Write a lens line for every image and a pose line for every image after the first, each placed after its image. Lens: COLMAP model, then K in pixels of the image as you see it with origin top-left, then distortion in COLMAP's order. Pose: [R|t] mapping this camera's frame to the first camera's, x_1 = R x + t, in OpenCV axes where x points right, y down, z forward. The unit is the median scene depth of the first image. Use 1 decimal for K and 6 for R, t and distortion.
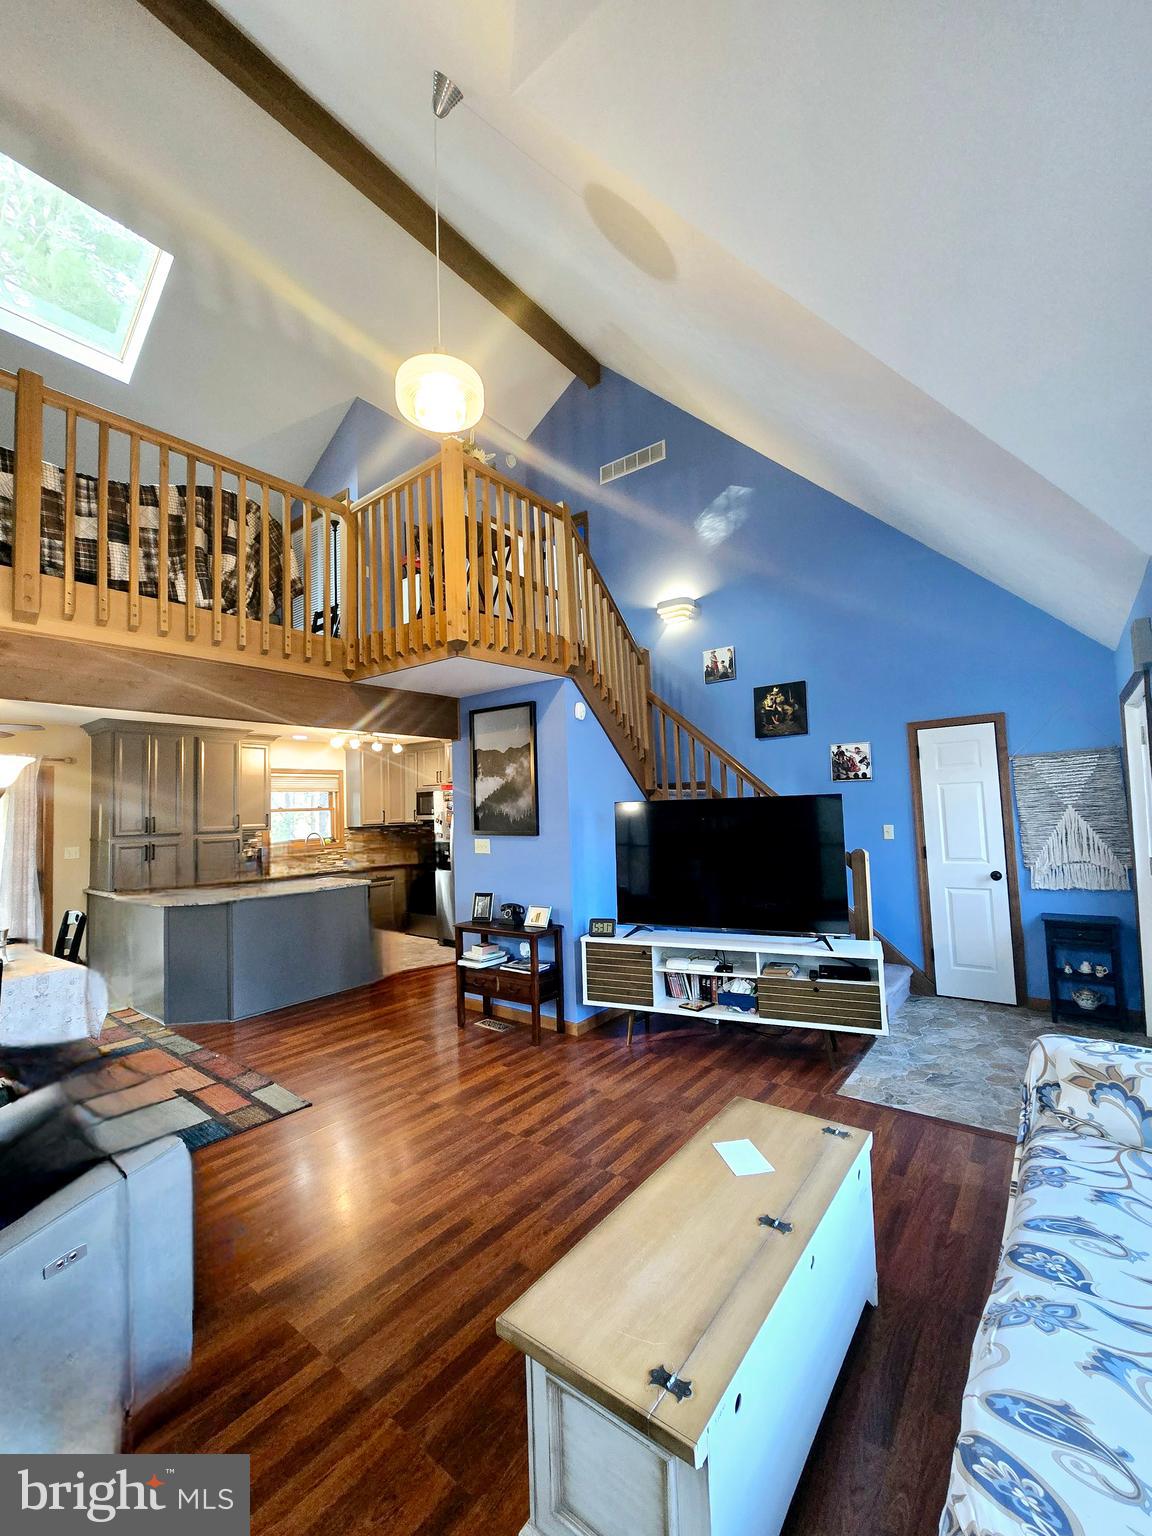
lens RADIAL K [[621.8, 0, 576.0], [0, 621.8, 768.0], [0, 0, 1]] dist [-0.000125, -0.000055]
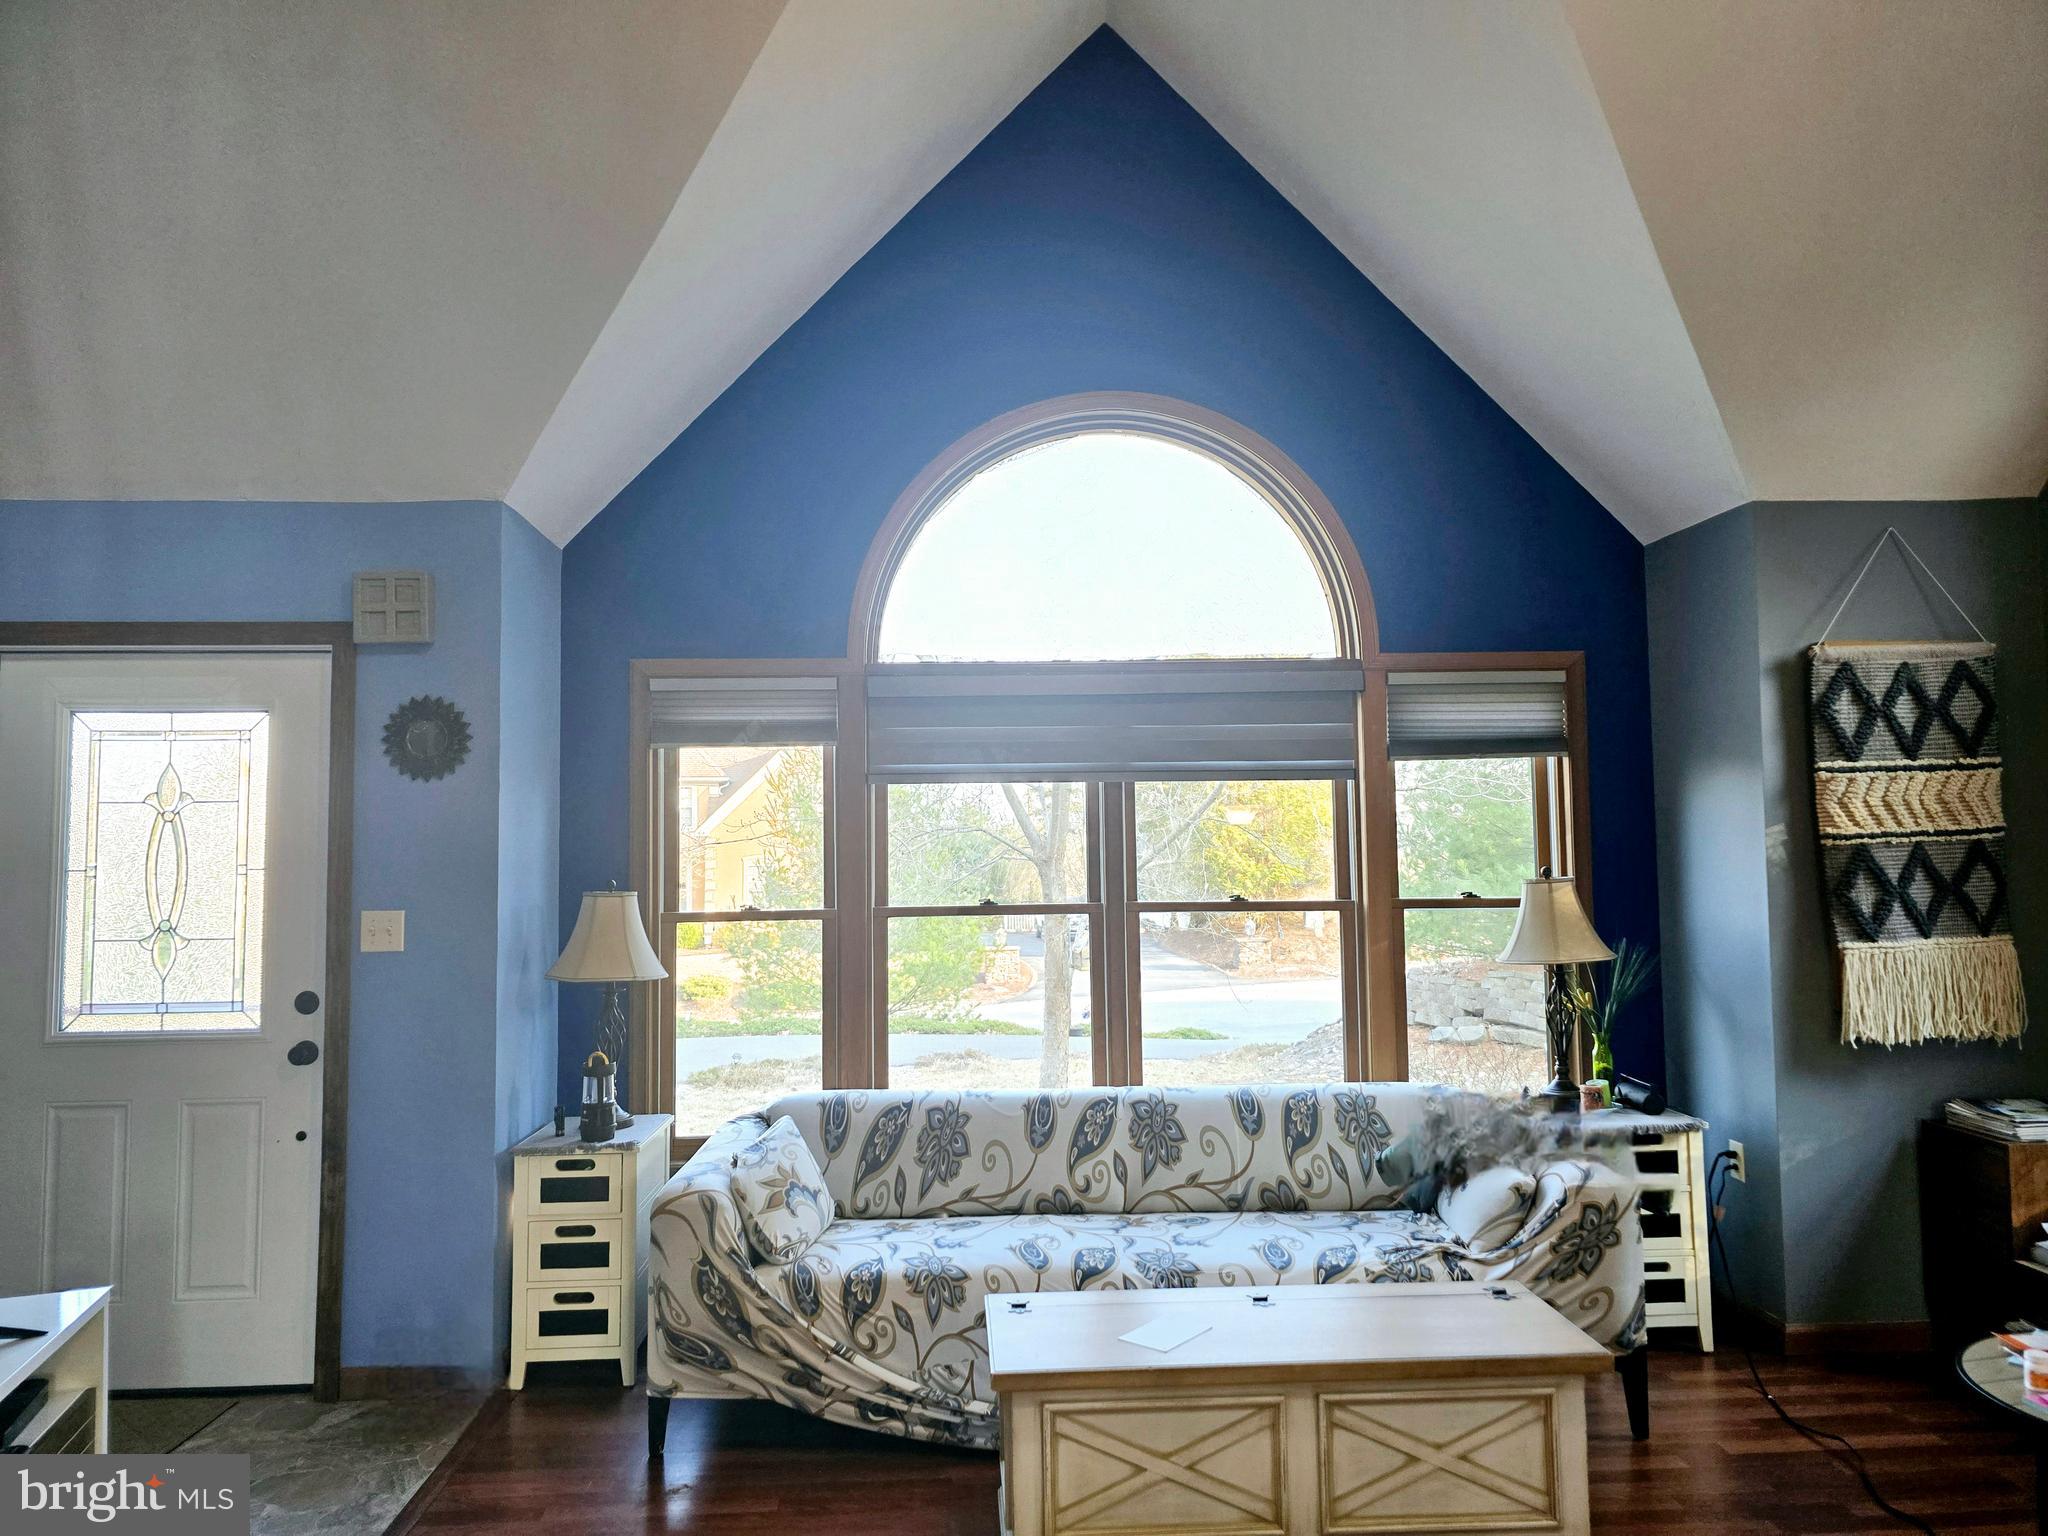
lens RADIAL K [[1368.1, 0, 1024.0], [0, 1368.1, 768.0], [0, 0, 1]] dist [-0.001319, -0.000344]
pose [[-0.661346, 0.086295, 0.745100, -0.870424], [-0.015421, 0.991586, -0.128530, 0.219892], [-0.749922, -0.096493, -0.654451, 2.349497]]
